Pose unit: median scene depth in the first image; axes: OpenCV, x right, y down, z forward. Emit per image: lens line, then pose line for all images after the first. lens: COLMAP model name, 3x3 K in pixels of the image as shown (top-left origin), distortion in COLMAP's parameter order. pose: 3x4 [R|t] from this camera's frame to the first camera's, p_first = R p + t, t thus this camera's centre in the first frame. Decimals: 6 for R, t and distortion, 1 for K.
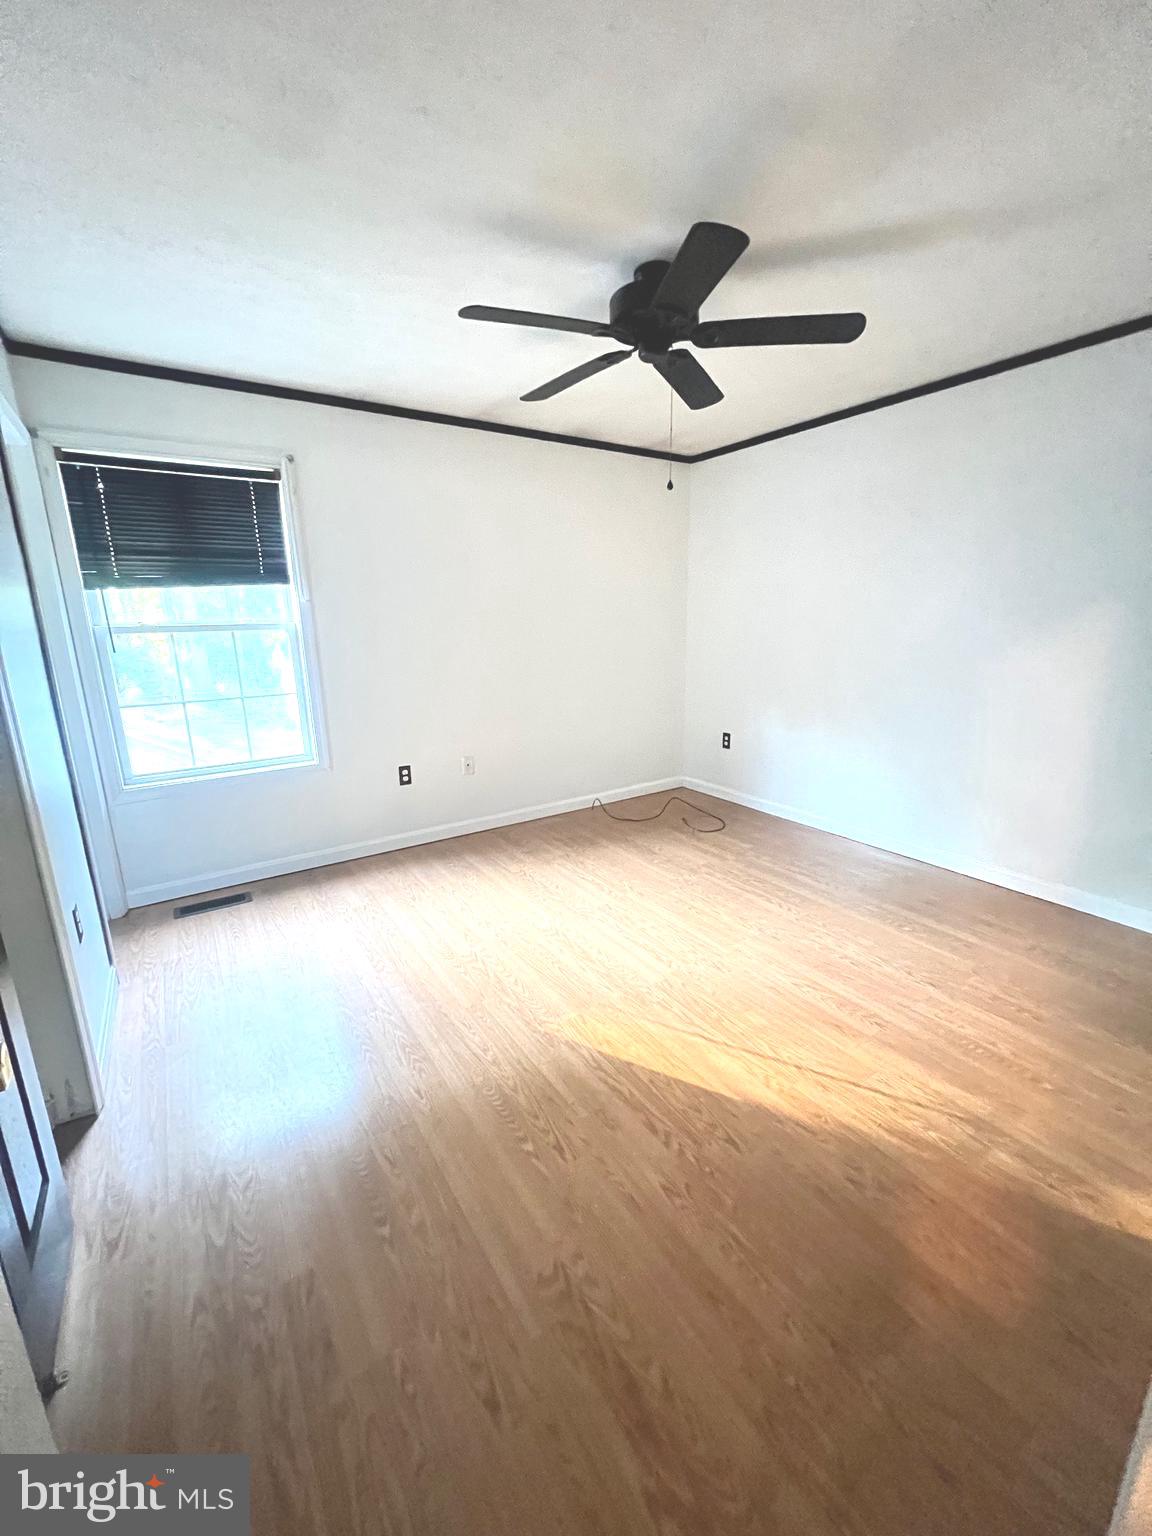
lens RADIAL K [[614.9, 0, 576.0], [0, 614.9, 768.0], [0, 0, 1]] dist [-0.000645, -0.000046]
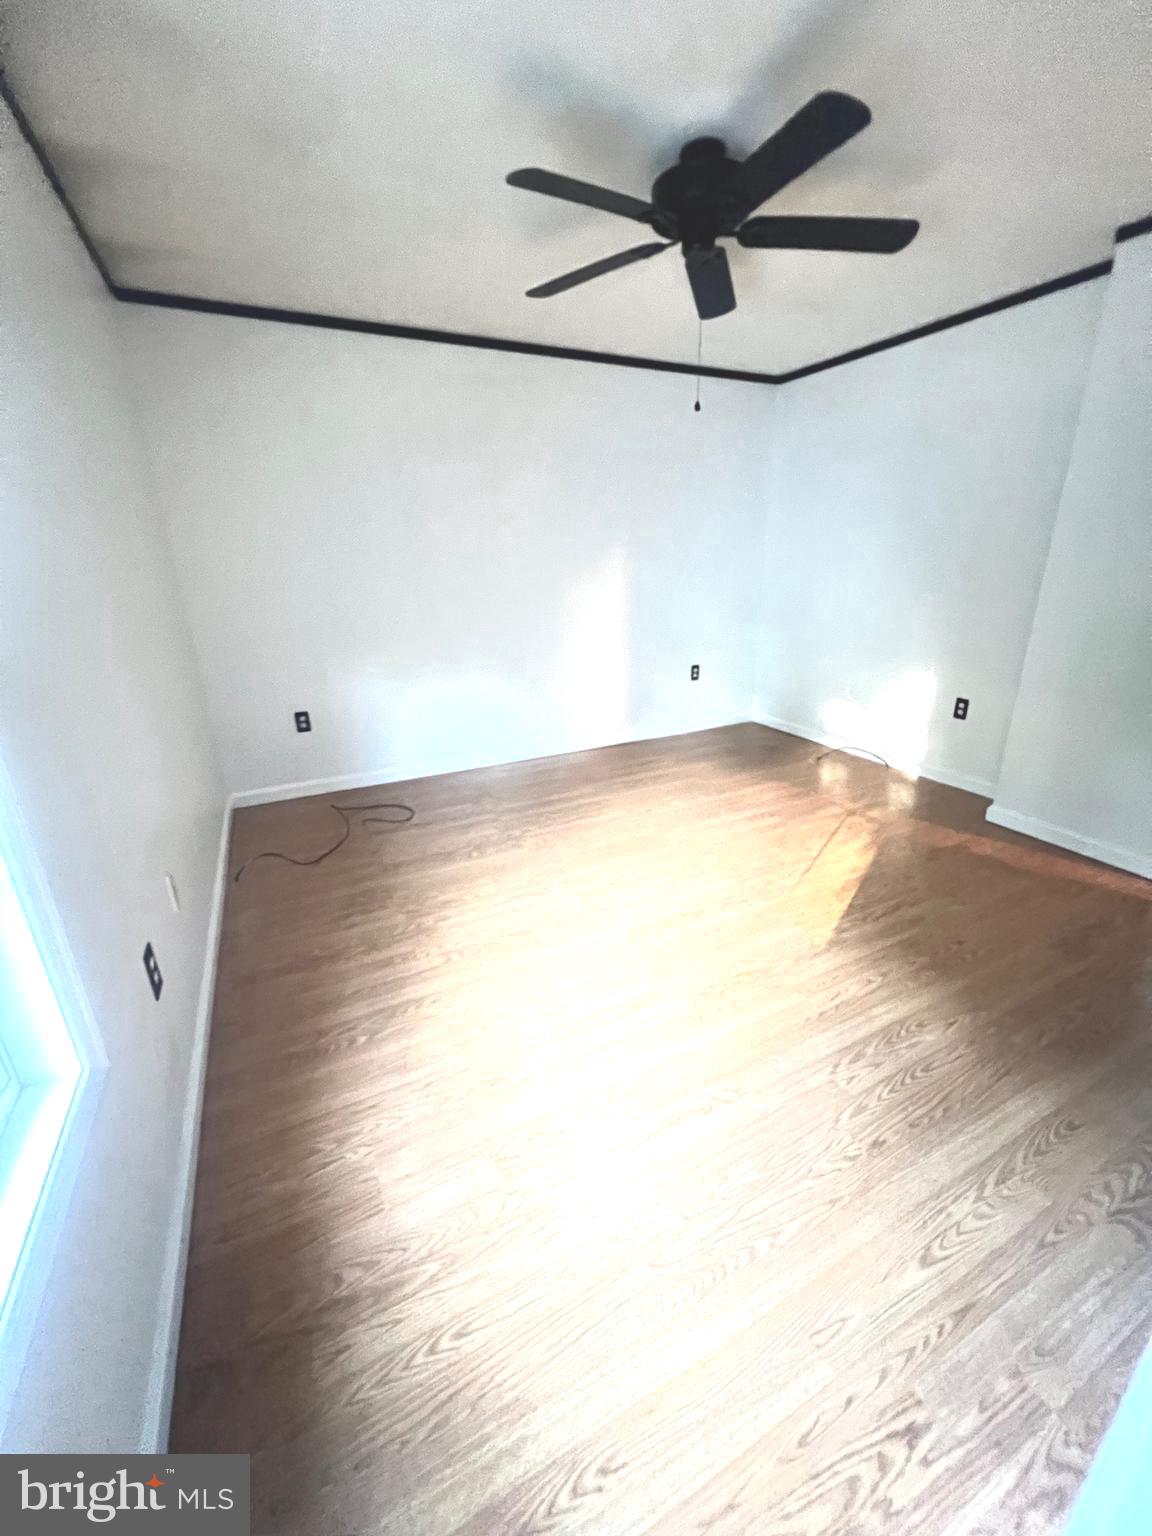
lens RADIAL K [[610.5, 0, 576.5], [0, 610.5, 777.6], [0, 0, 1]] dist [0.000739, 0.000054]
pose [[0.123704, -0.330097, 0.935806, -0.676479], [0.256356, 0.921668, 0.291222, -0.170453], [-0.958634, 0.203874, 0.198636, 0.784399]]
